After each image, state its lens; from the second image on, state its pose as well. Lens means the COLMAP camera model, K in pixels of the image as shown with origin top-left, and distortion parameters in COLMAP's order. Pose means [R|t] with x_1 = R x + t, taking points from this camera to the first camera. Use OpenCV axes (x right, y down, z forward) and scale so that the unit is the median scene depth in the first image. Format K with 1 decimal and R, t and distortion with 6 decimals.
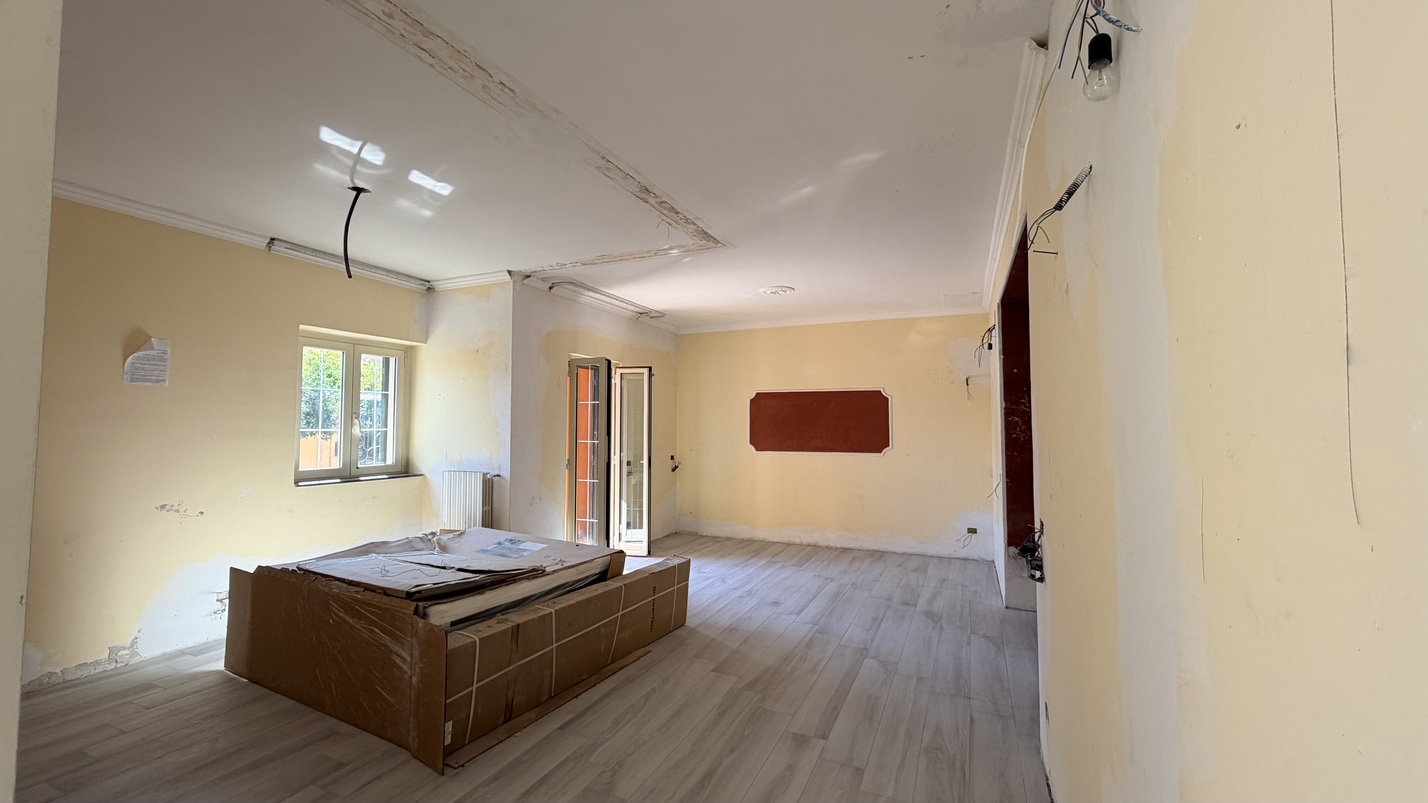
lens RADIAL K [[571.1, 0, 711.5], [0, 571.1, 403.2], [0, 0, 1]] dist [0.000877, -0.000178]
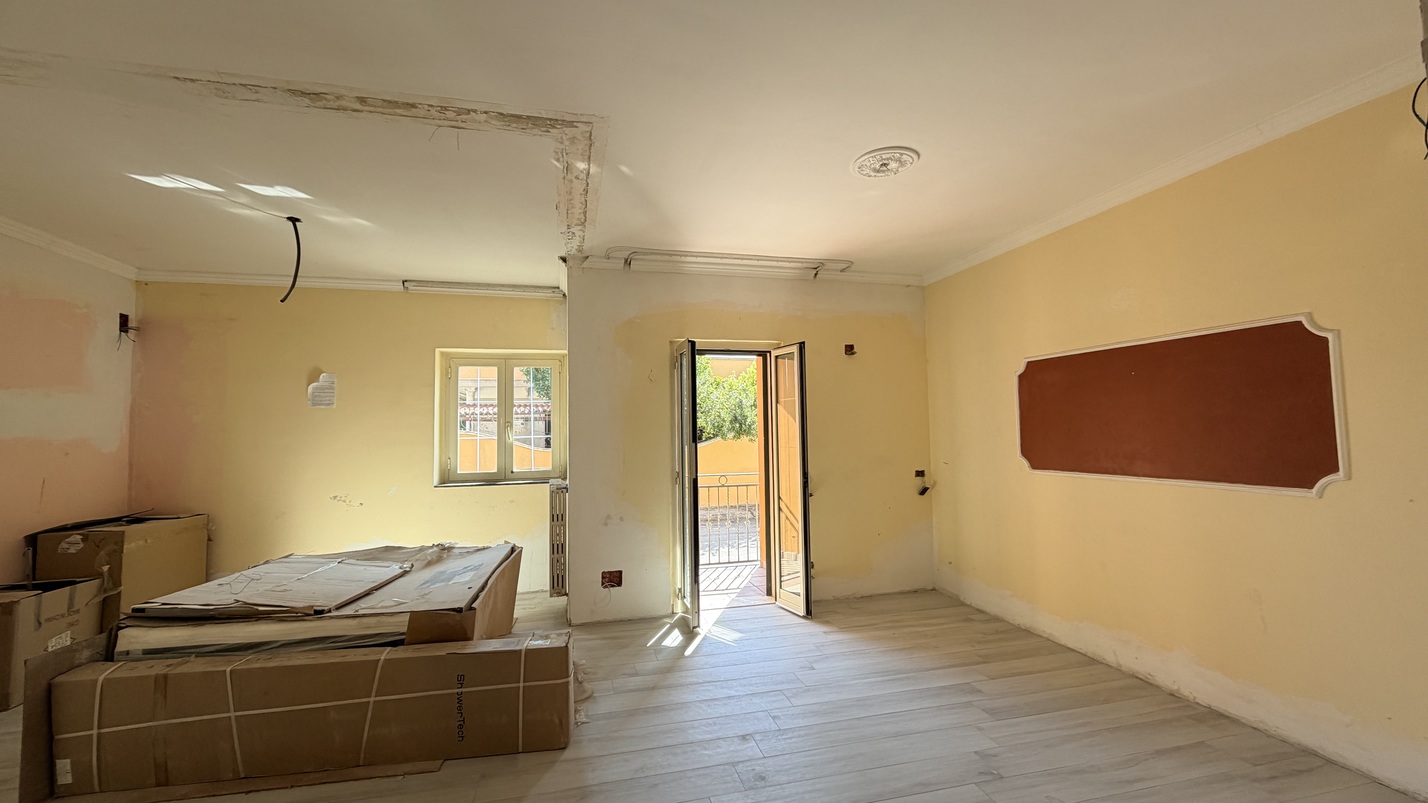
lens RADIAL K [[571.1, 0, 711.5], [0, 571.1, 403.2], [0, 0, 1]] dist [0.000877, -0.000178]
pose [[0.619339, -0.051329, -0.783444, 0.473057], [0.051098, 0.998380, -0.025017, 0.028266], [0.783459, -0.024538, 0.620959, 0.628470]]
